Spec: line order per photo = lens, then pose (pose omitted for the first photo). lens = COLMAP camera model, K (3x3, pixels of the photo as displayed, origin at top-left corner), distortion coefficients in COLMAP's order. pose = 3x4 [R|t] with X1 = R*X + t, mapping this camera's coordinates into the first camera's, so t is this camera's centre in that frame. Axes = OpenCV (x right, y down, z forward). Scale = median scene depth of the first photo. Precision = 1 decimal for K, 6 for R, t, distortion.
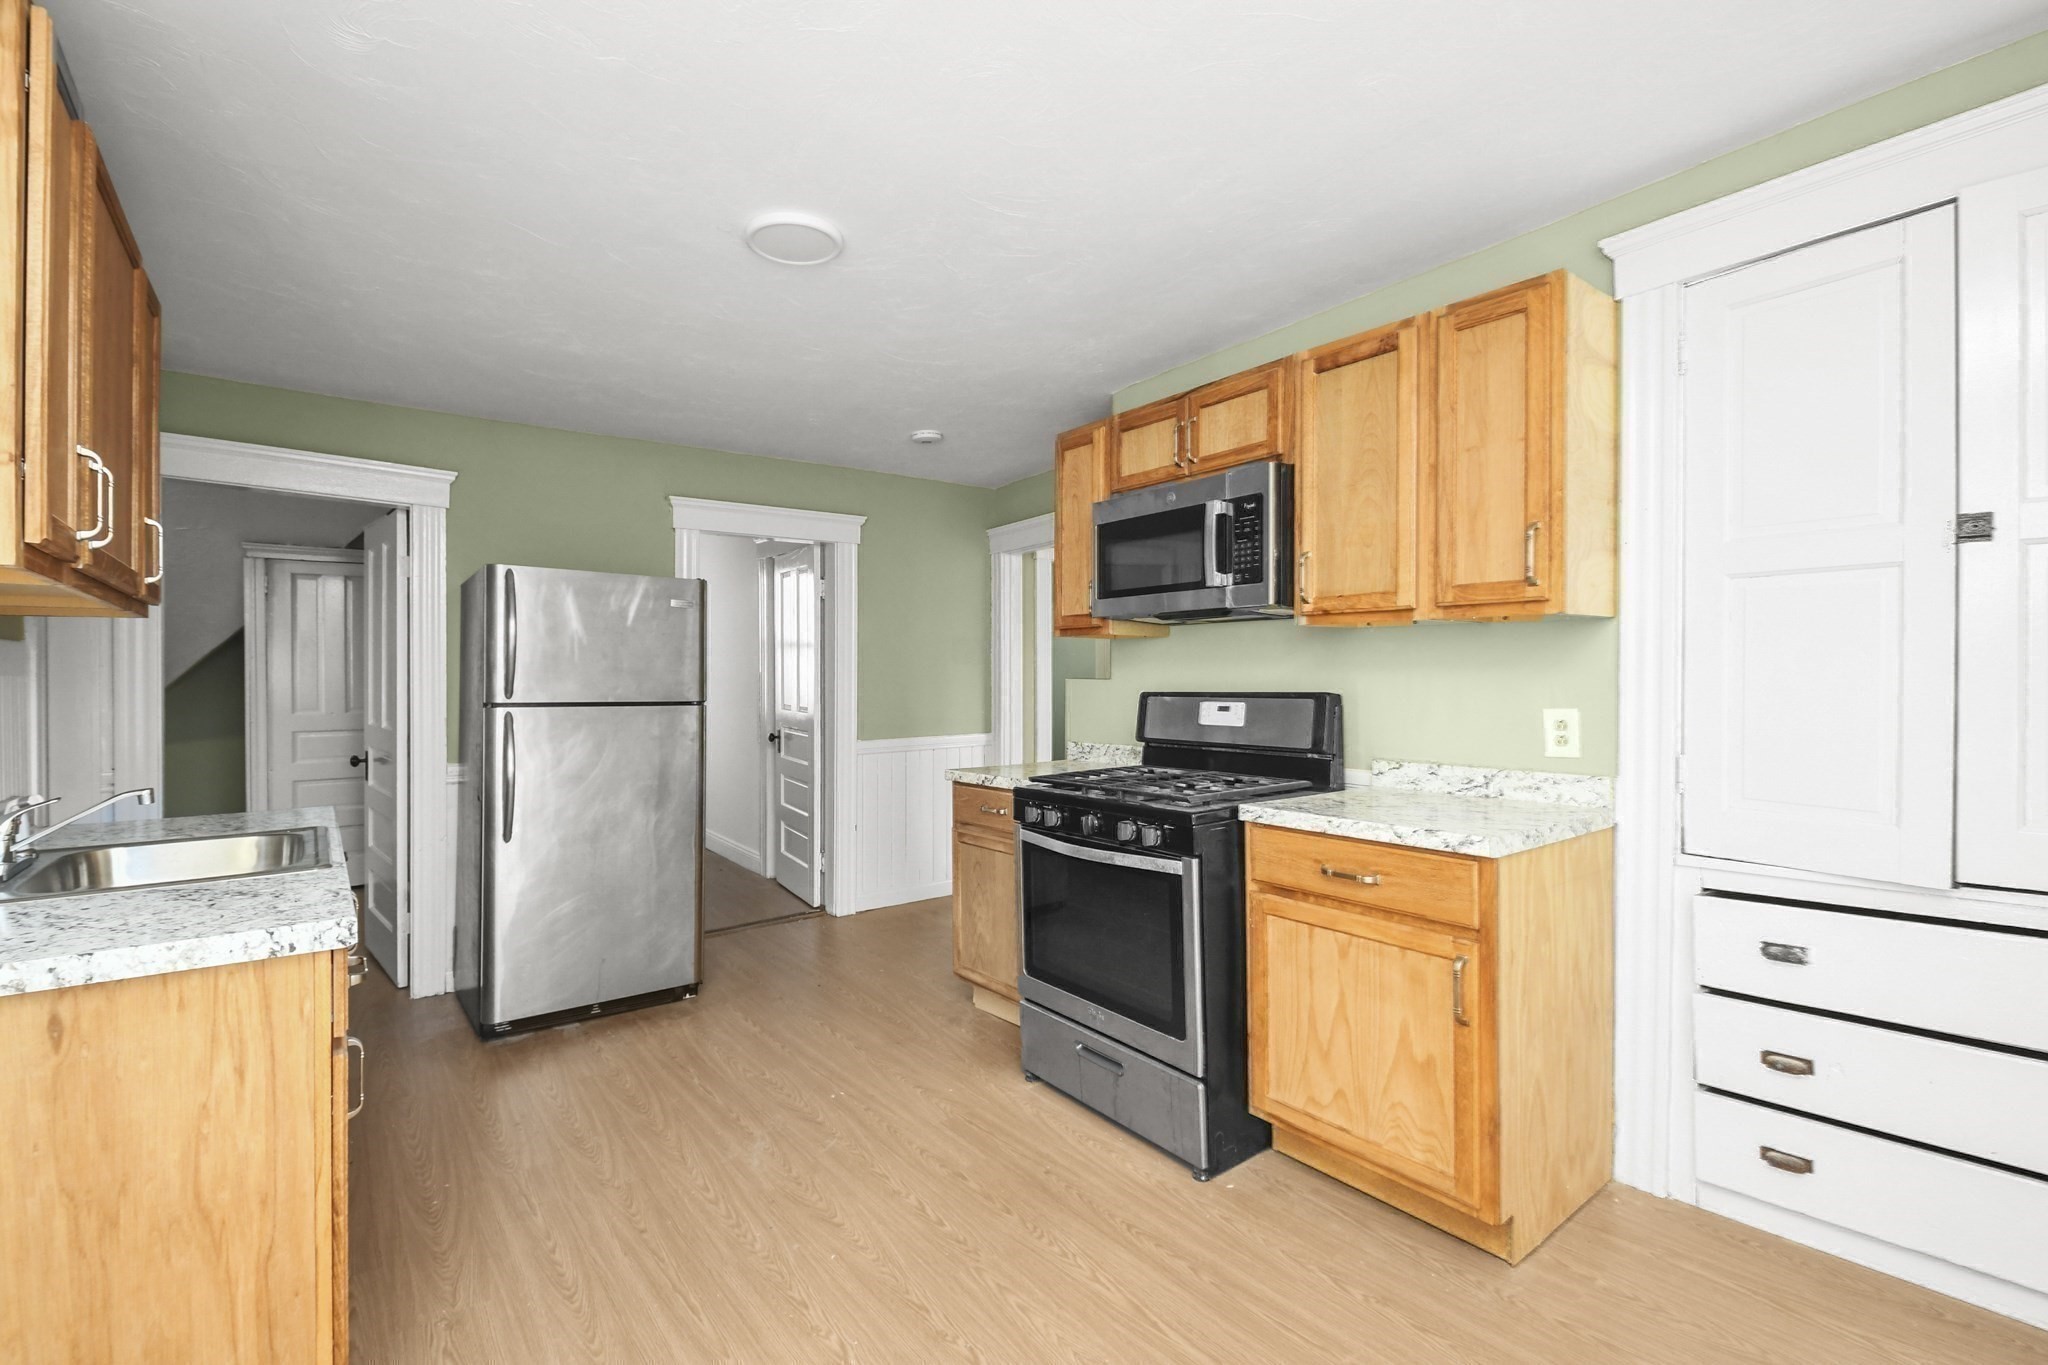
lens RADIAL K [[901.8, 0, 1023.3], [0, 901.8, 676.2], [0, 0, 1]] dist [0.012810, -0.008161]
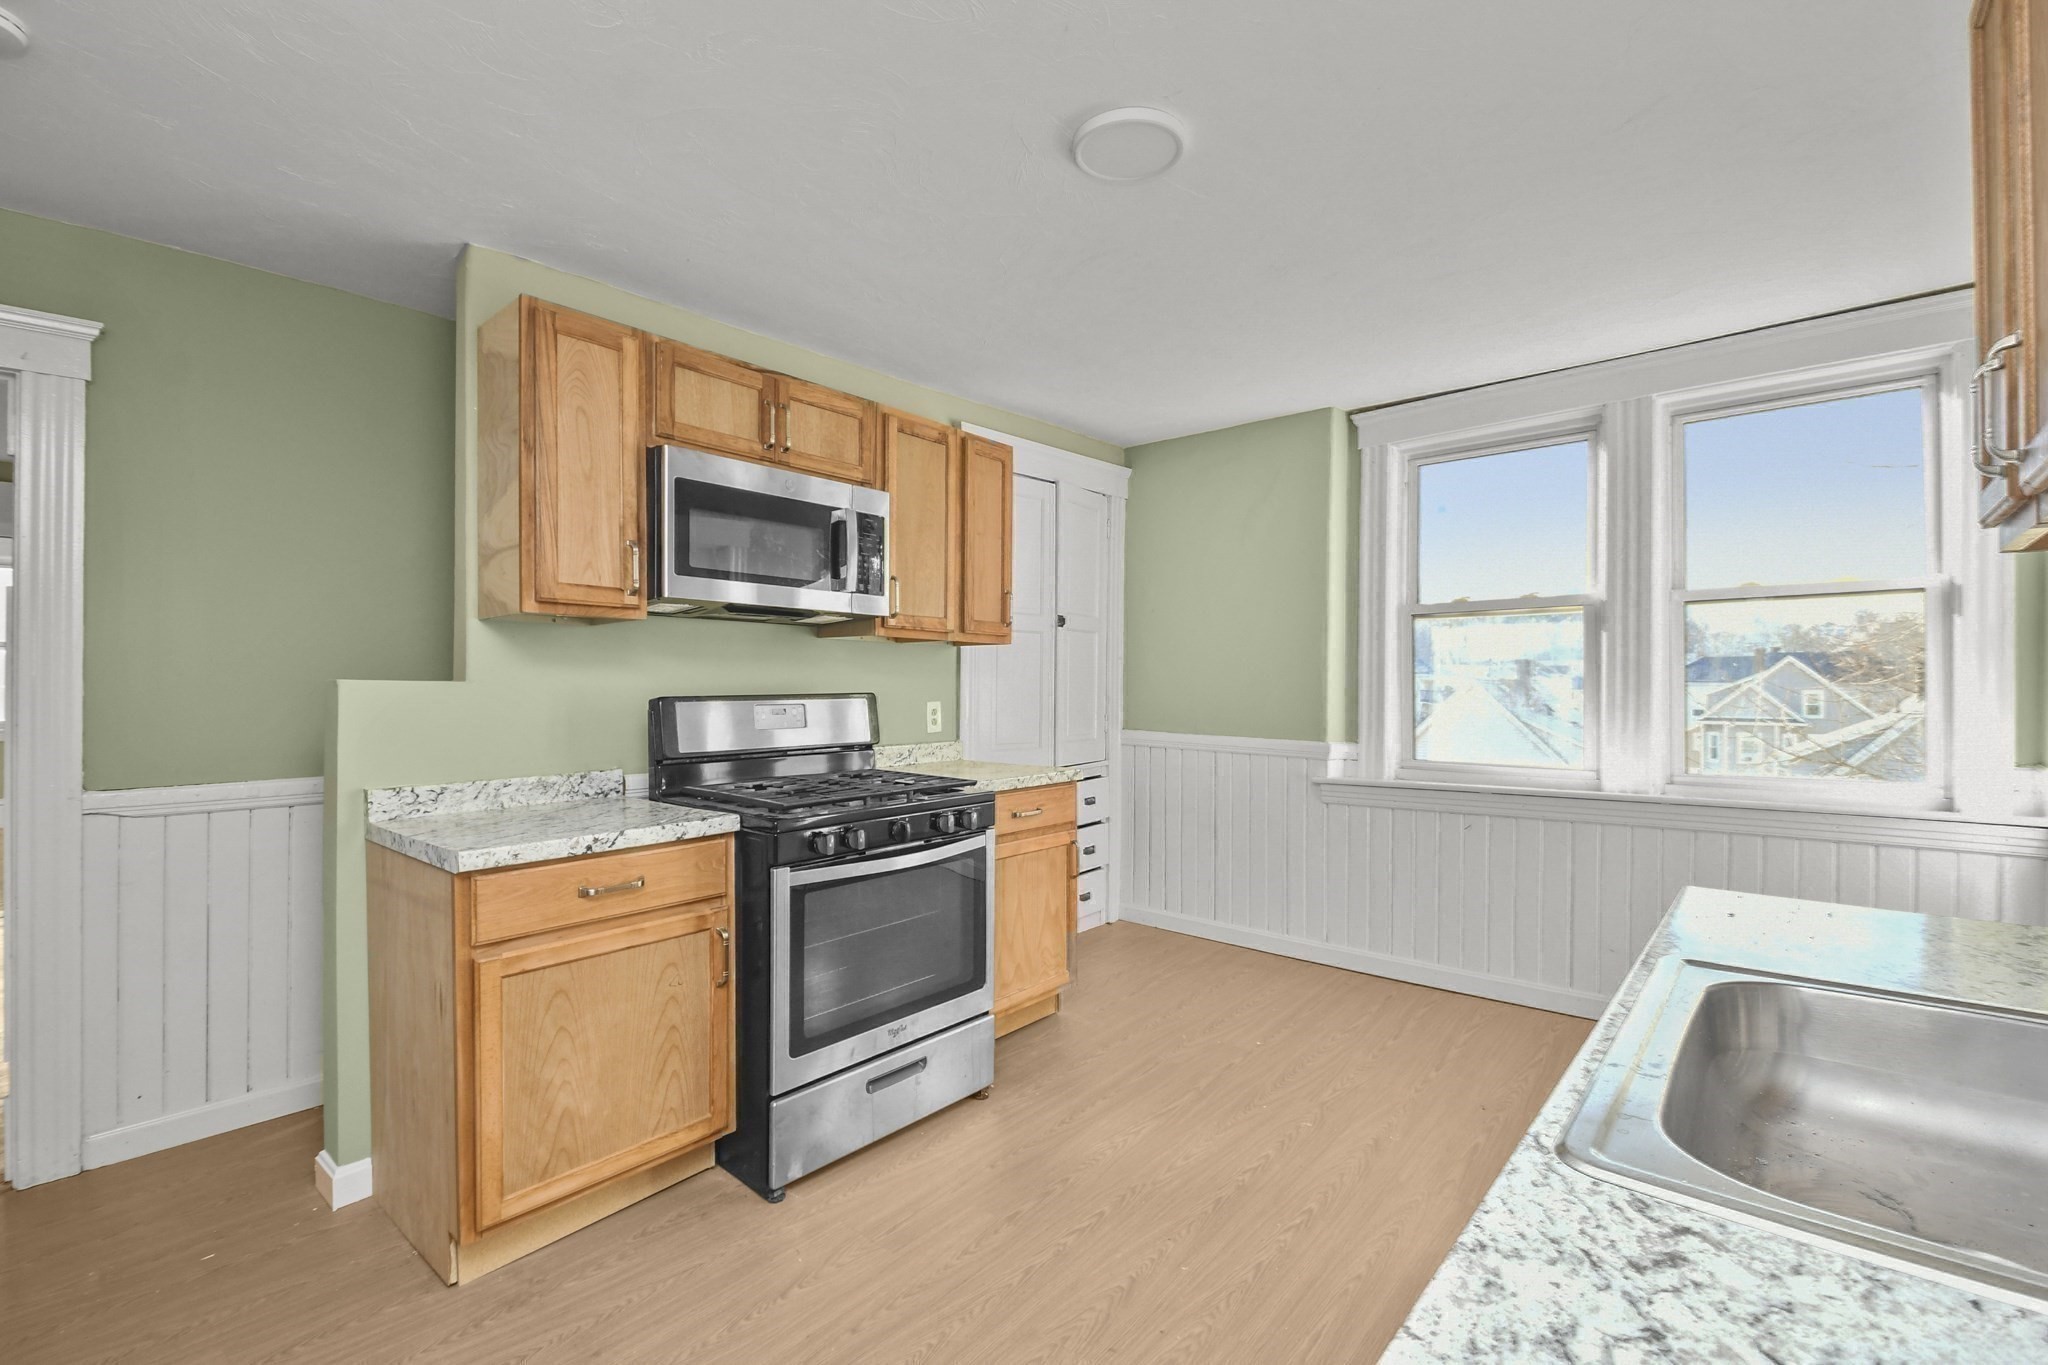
lens RADIAL K [[901.8, 0, 1014.4], [0, 901.8, 681.6], [0, 0, 1]] dist [0.012810, -0.008161]
pose [[-0.196940, 0.011612, 0.980347, -0.961881], [0.002885, 0.999932, -0.011264, 0.019102], [-0.980411, 0.000610, -0.196960, 1.162176]]
